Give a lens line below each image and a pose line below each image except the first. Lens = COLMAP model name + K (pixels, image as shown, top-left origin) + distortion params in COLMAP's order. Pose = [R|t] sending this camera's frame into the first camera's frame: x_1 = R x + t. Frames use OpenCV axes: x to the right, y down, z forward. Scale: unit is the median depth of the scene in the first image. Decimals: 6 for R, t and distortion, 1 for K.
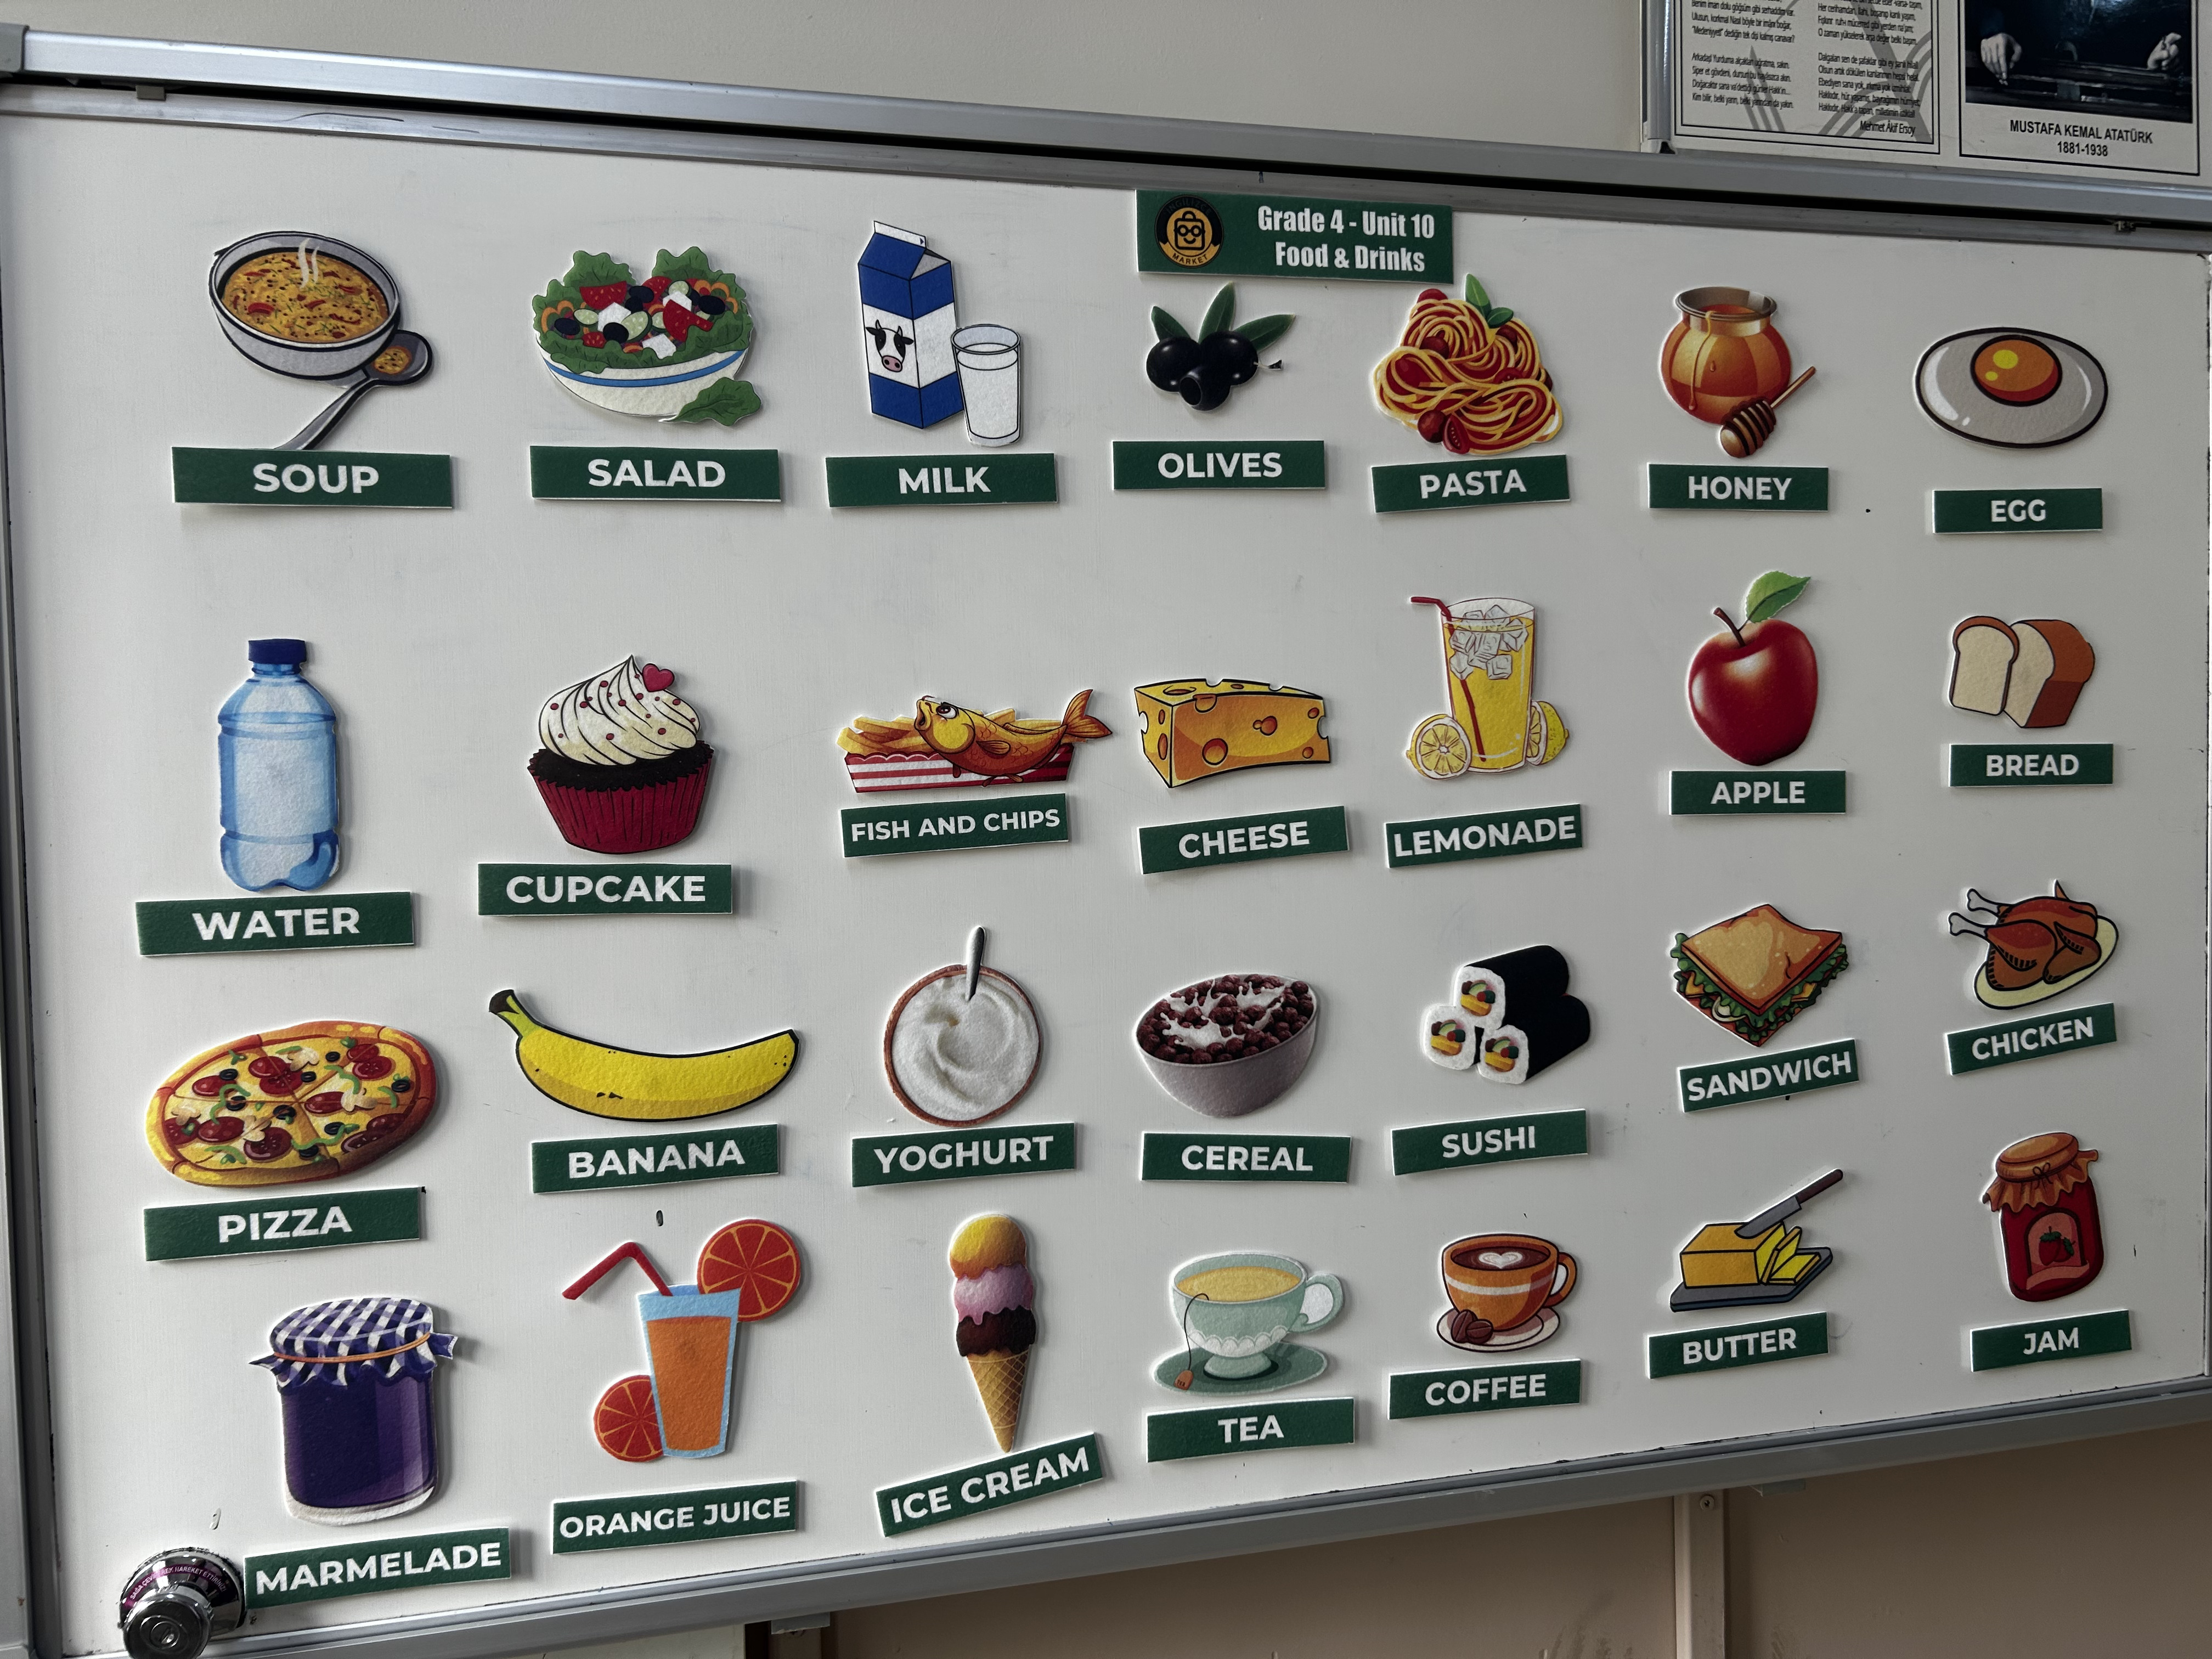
lens RADIAL K [[1651.8, 0, 1111.6], [0, 1651.8, 816.7], [0, 0, 1]] dist [0.044985, -0.051875]
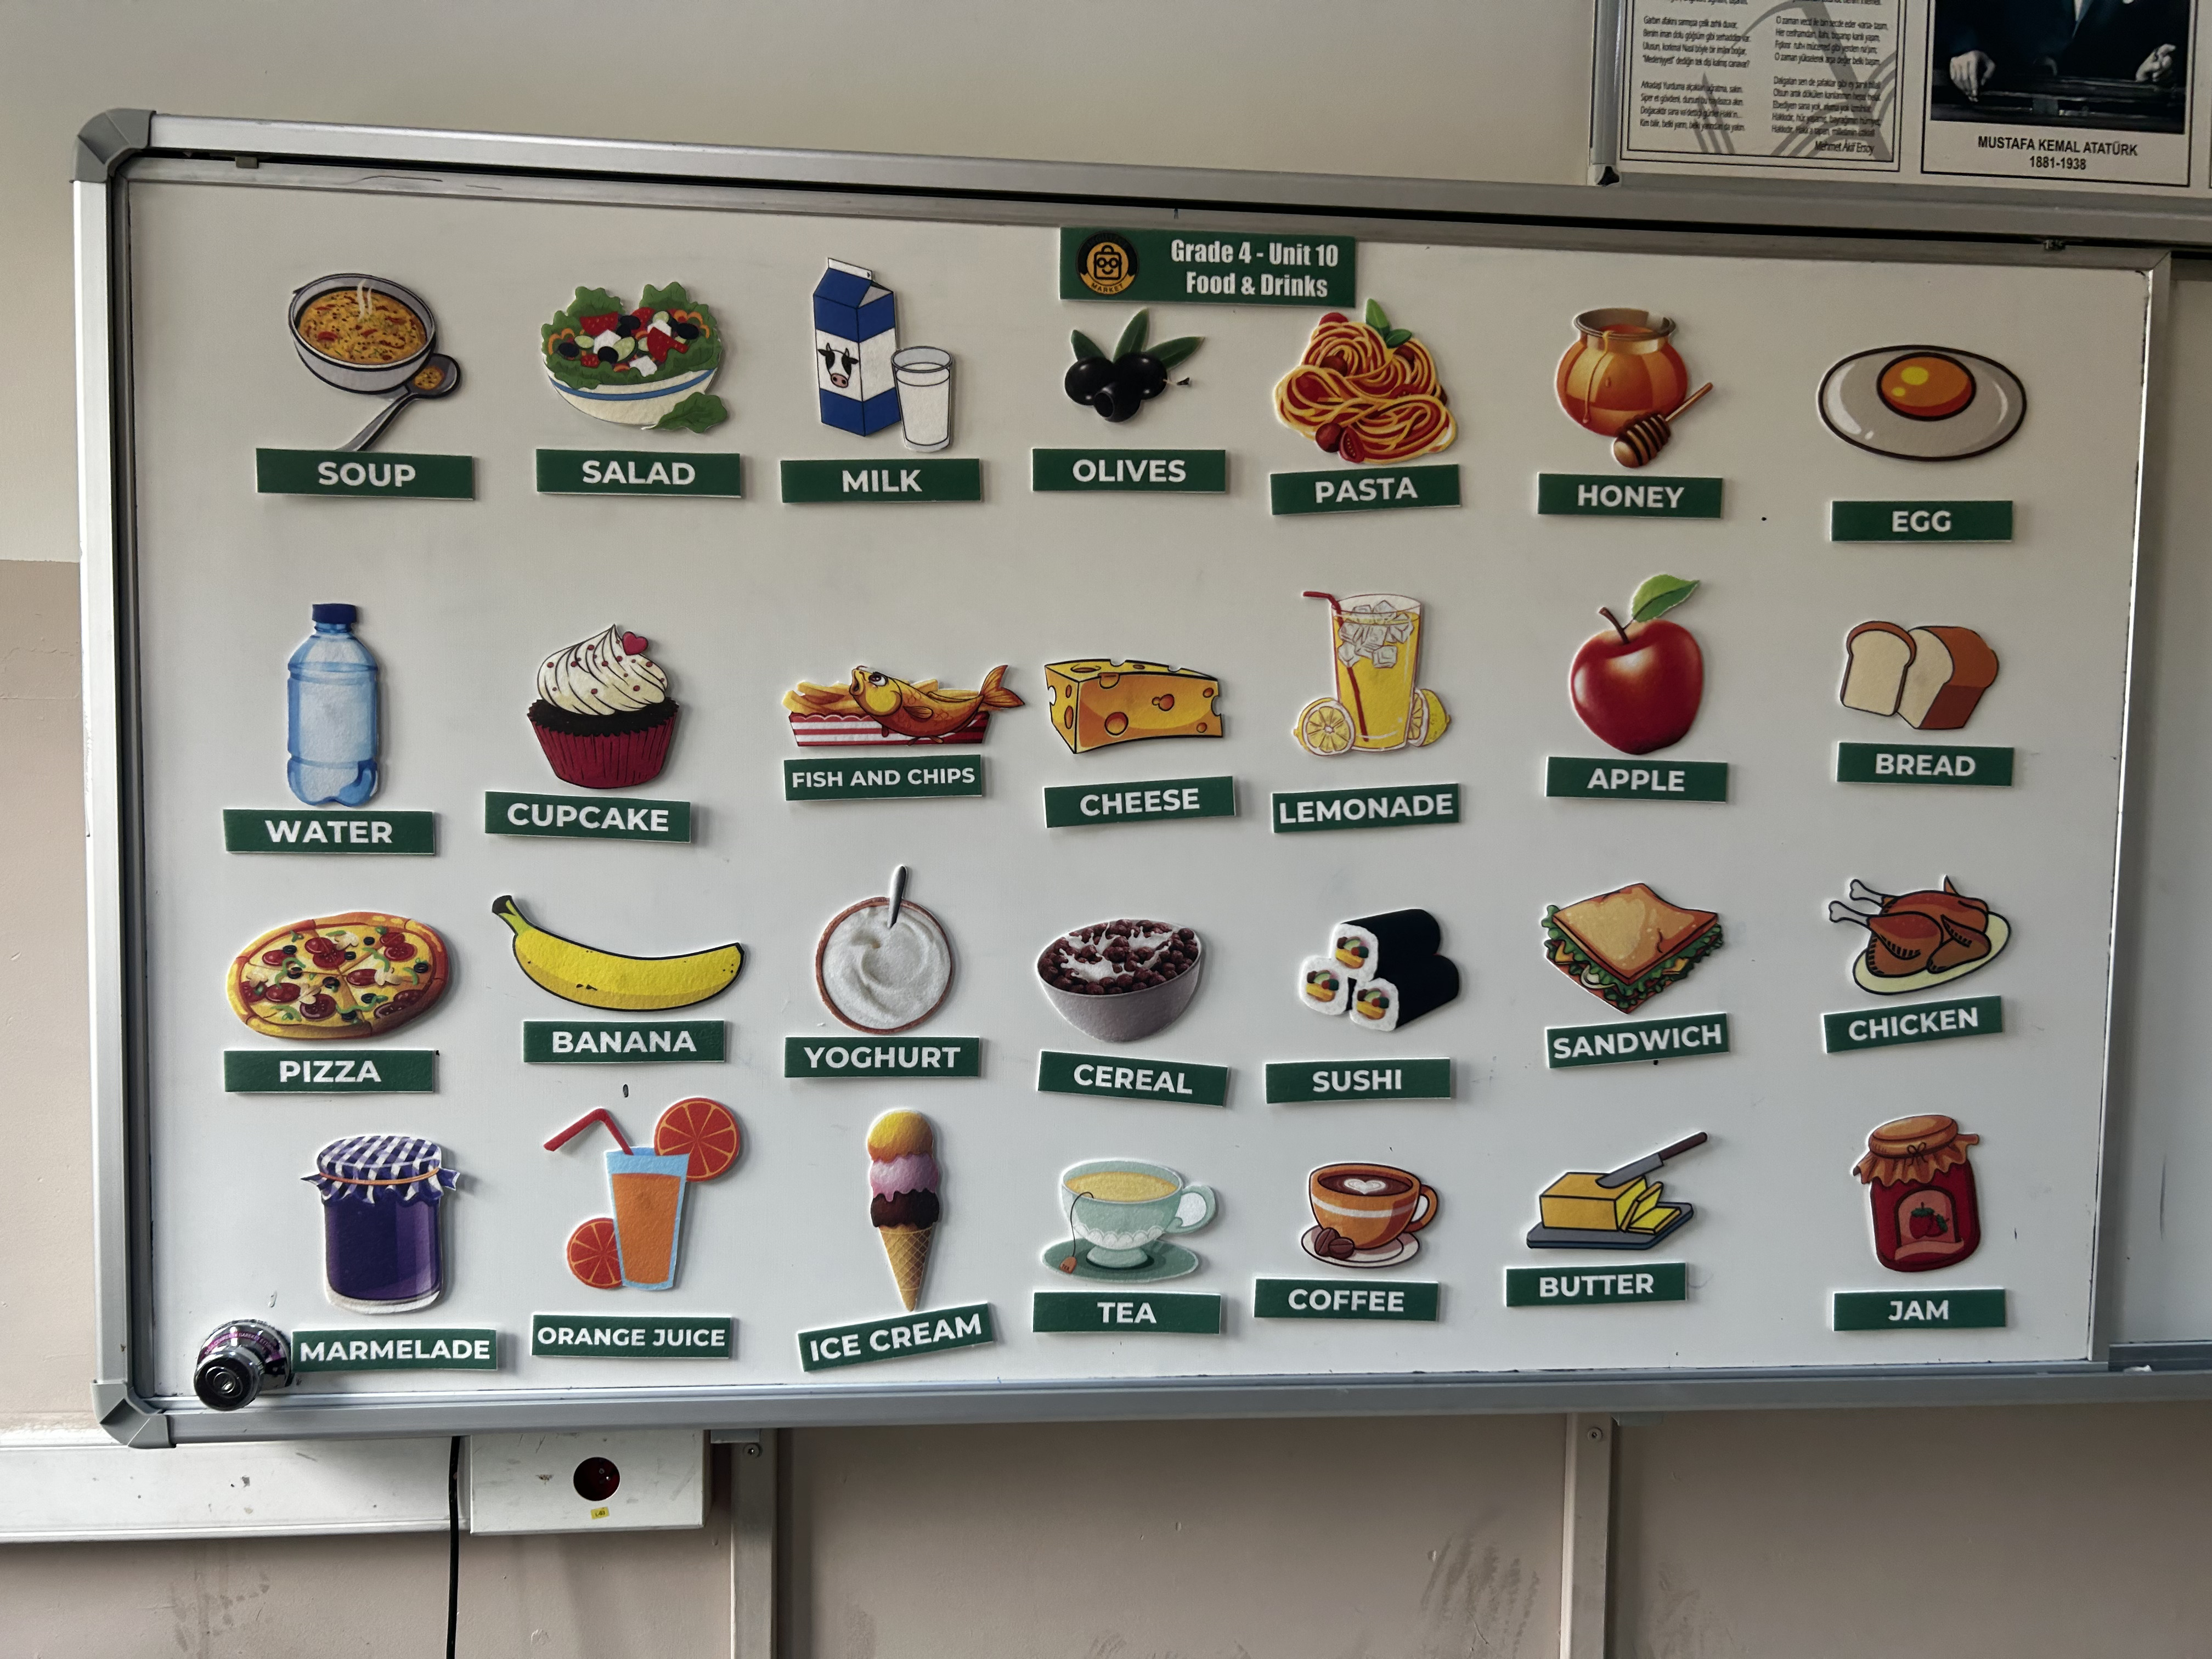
lens RADIAL K [[1651.8, 0, 1125.9], [0, 1651.8, 842.2], [0, 0, 1]] dist [0.044985, -0.051875]
pose [[0.987999, 0.046151, -0.147403, 0.202678], [-0.041893, 0.998614, 0.031868, 0.005192], [0.148670, -0.025310, 0.988563, -0.108330]]
